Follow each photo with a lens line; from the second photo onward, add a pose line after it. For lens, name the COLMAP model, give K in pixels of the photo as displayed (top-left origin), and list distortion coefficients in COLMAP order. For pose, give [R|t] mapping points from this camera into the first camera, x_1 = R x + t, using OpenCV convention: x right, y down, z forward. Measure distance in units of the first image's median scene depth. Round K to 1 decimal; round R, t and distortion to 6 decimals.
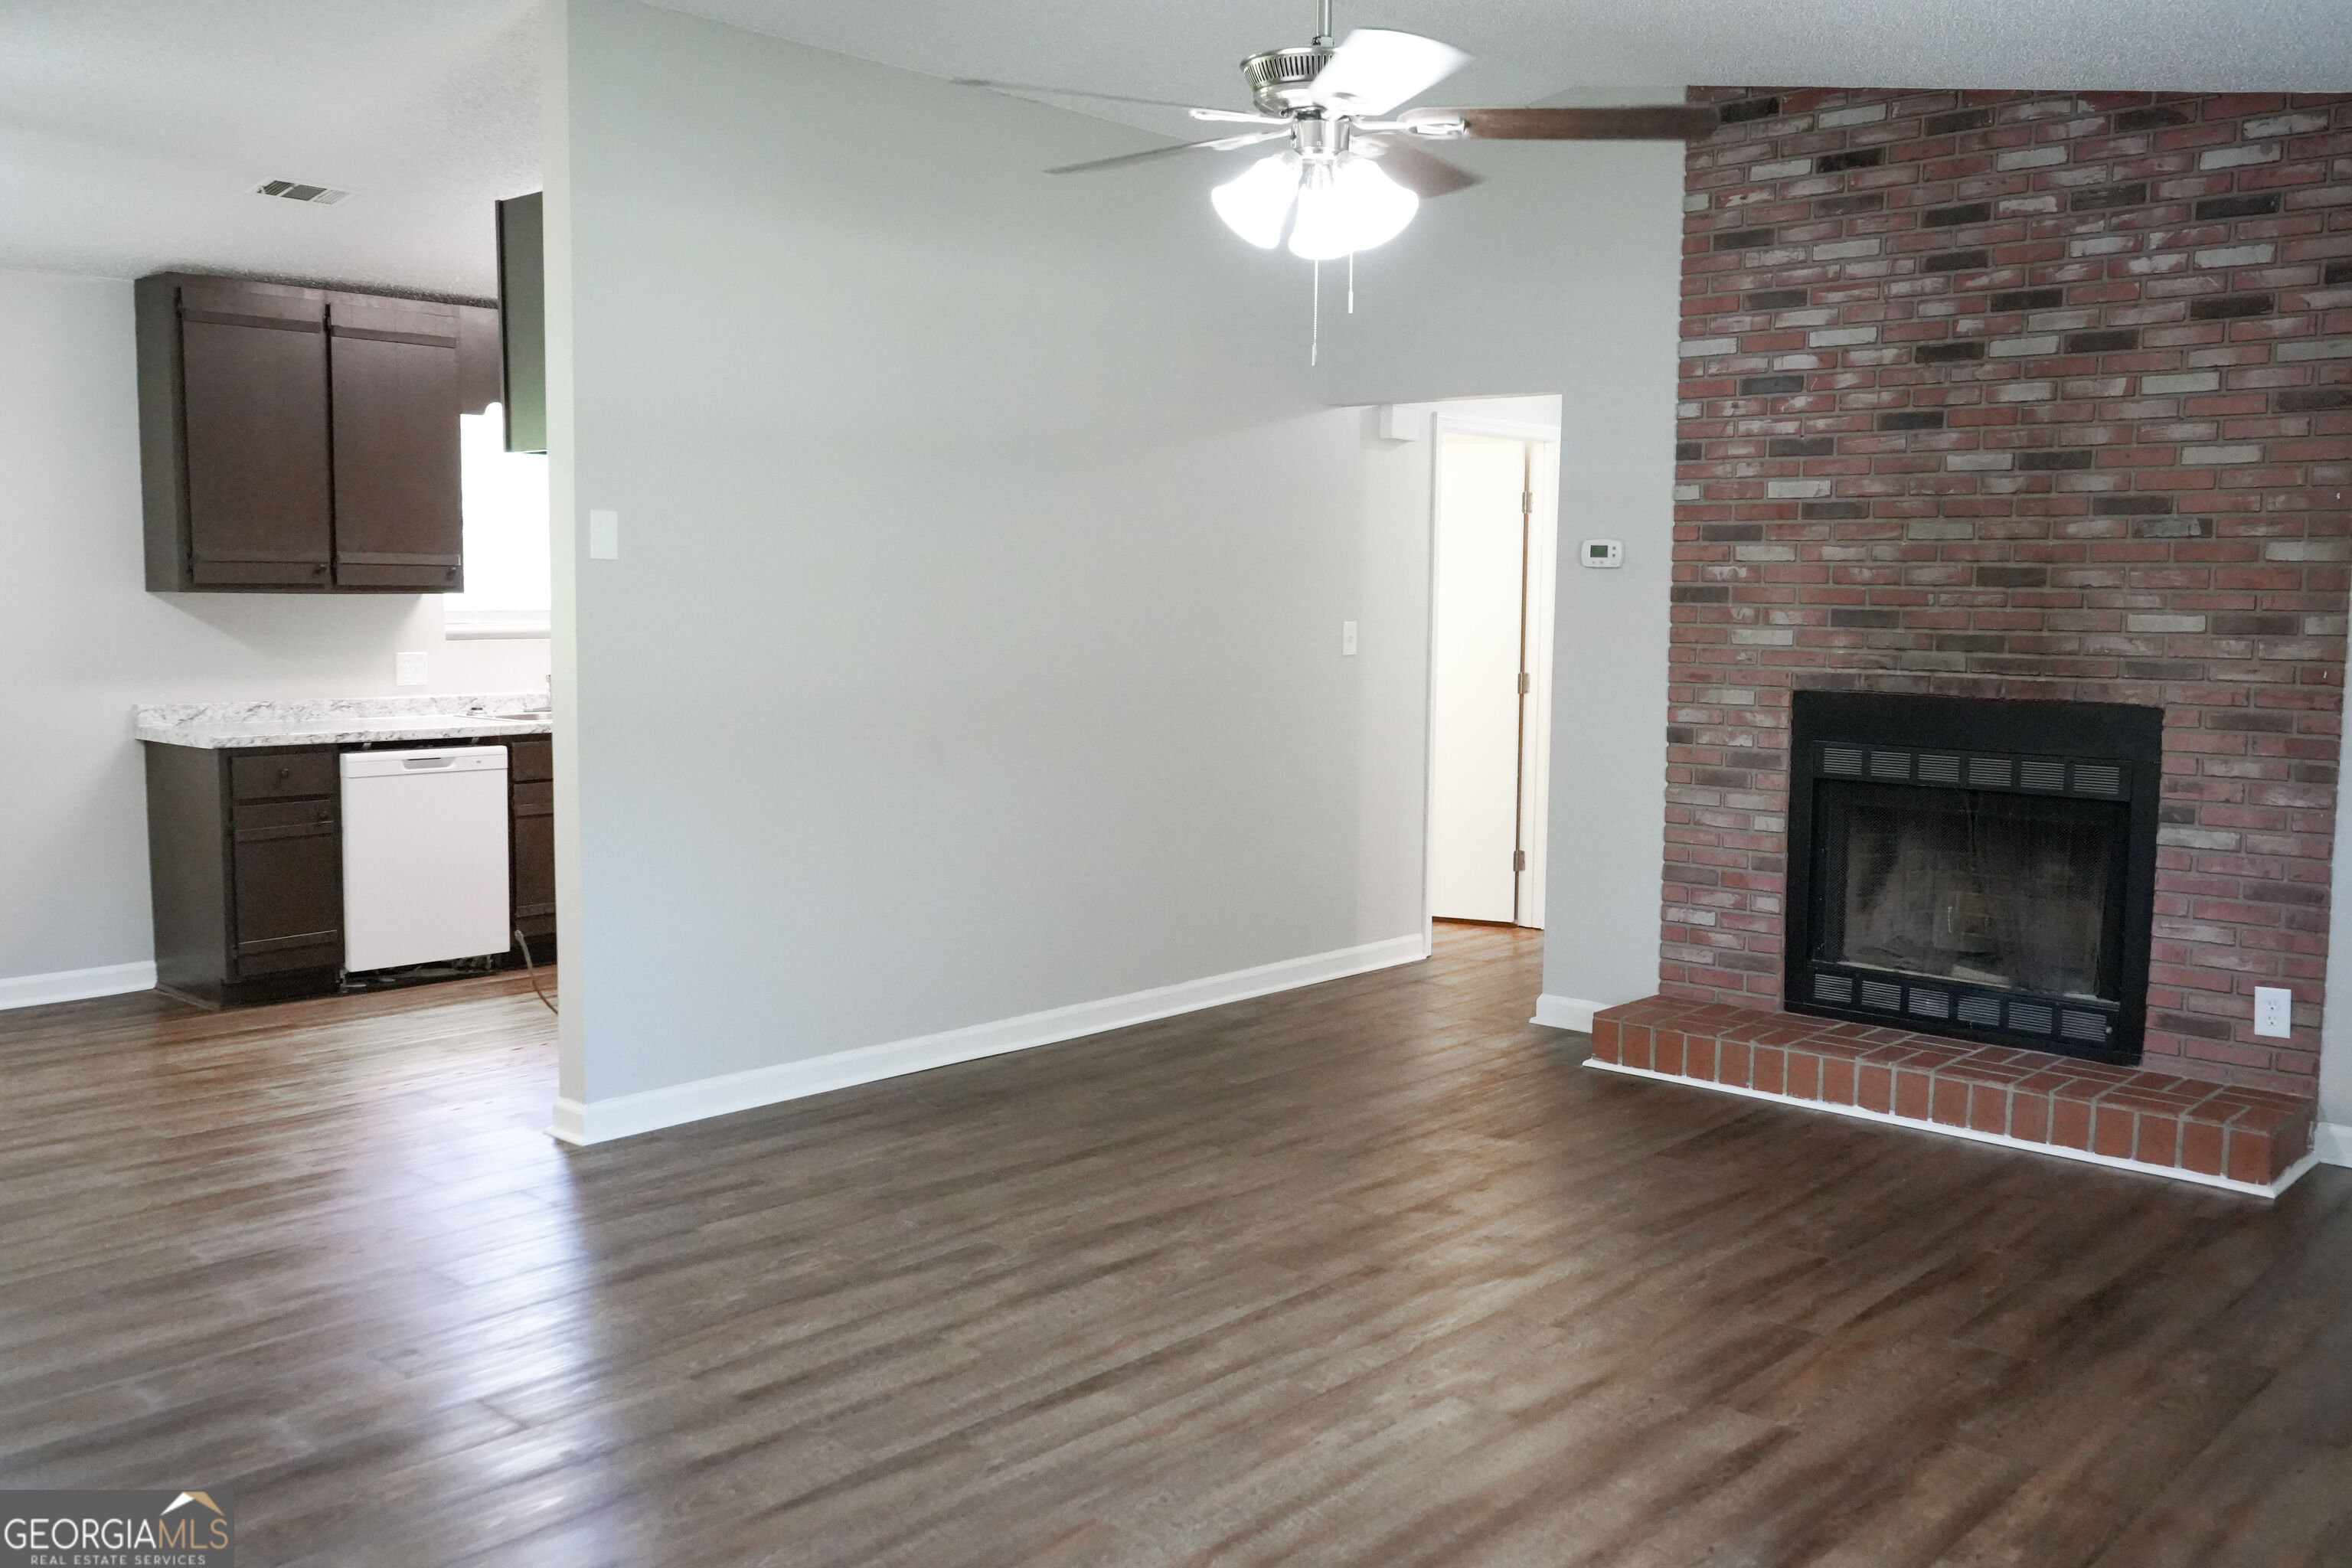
lens RADIAL K [[2015.2, 0, 1173.8], [0, 2015.2, 786.1], [0, 0, 1]] dist [0.007448, 0.006583]
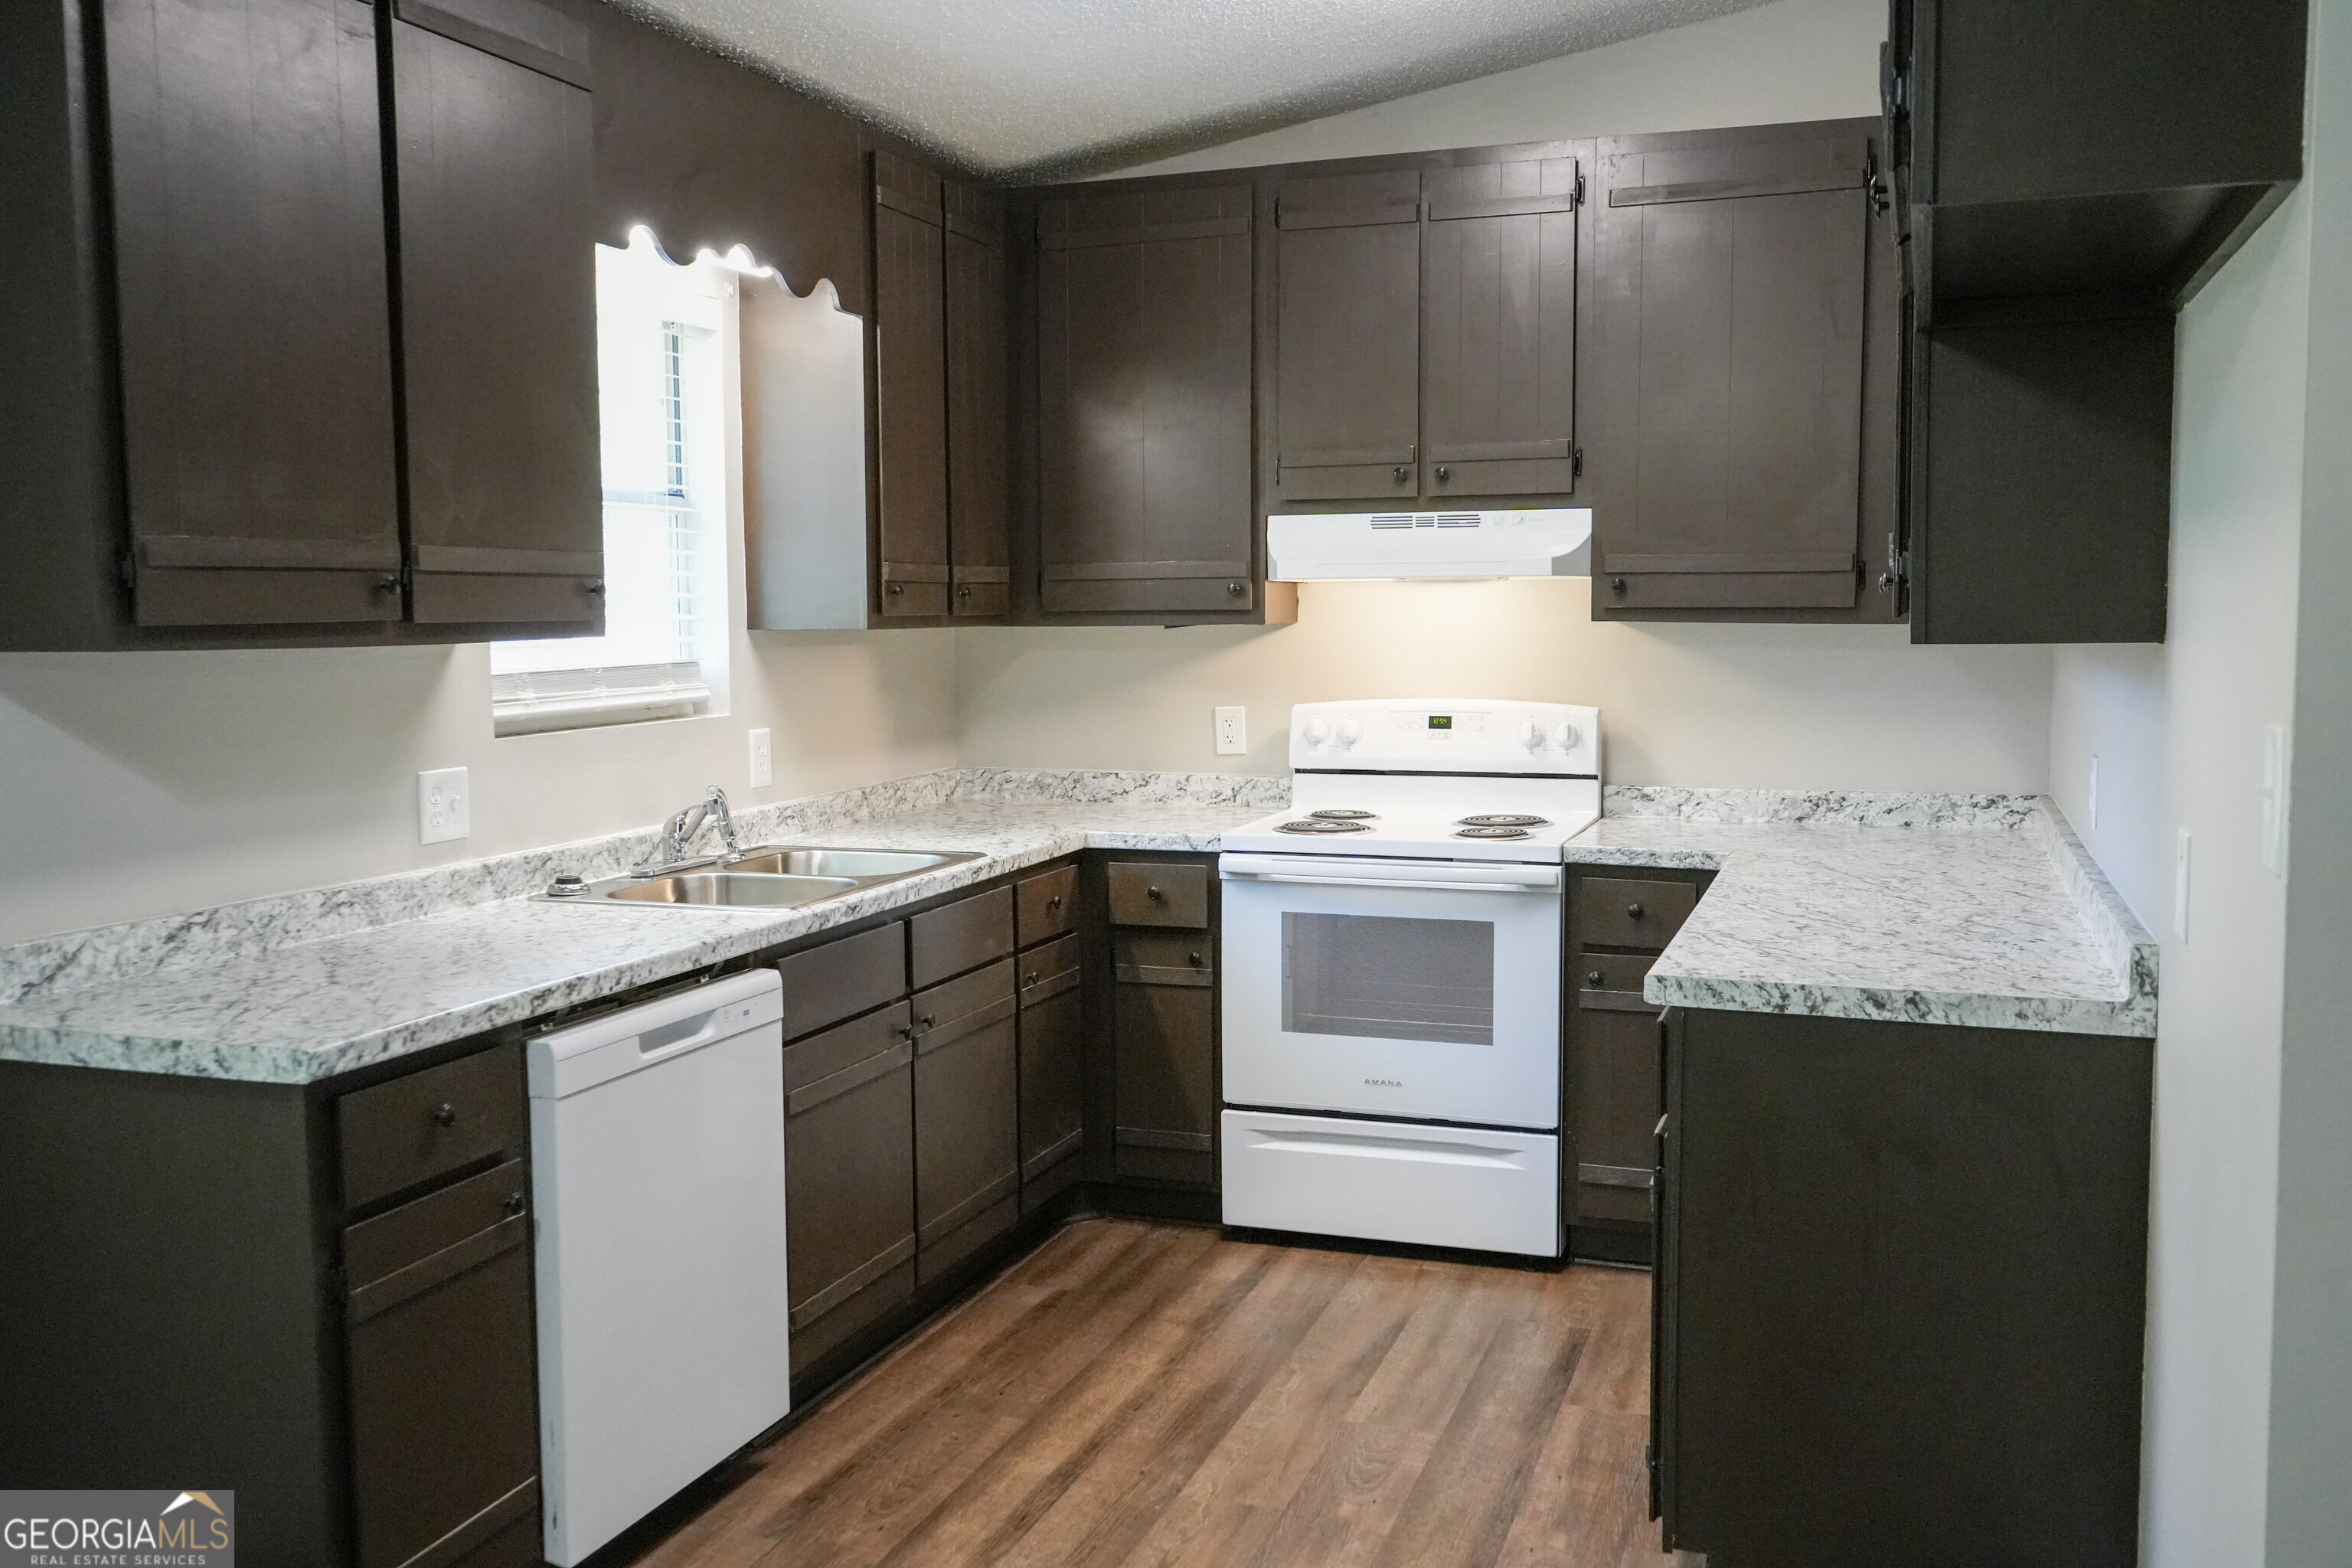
lens RADIAL K [[2015.2, 0, 1175.1], [0, 2015.2, 779.8], [0, 0, 1]] dist [0.007448, 0.006583]
pose [[0.926797, -0.046578, 0.372663, -0.506100], [0.050237, 0.998737, -0.000106, -0.071205], [-0.372188, 0.018820, 0.927967, 0.662443]]
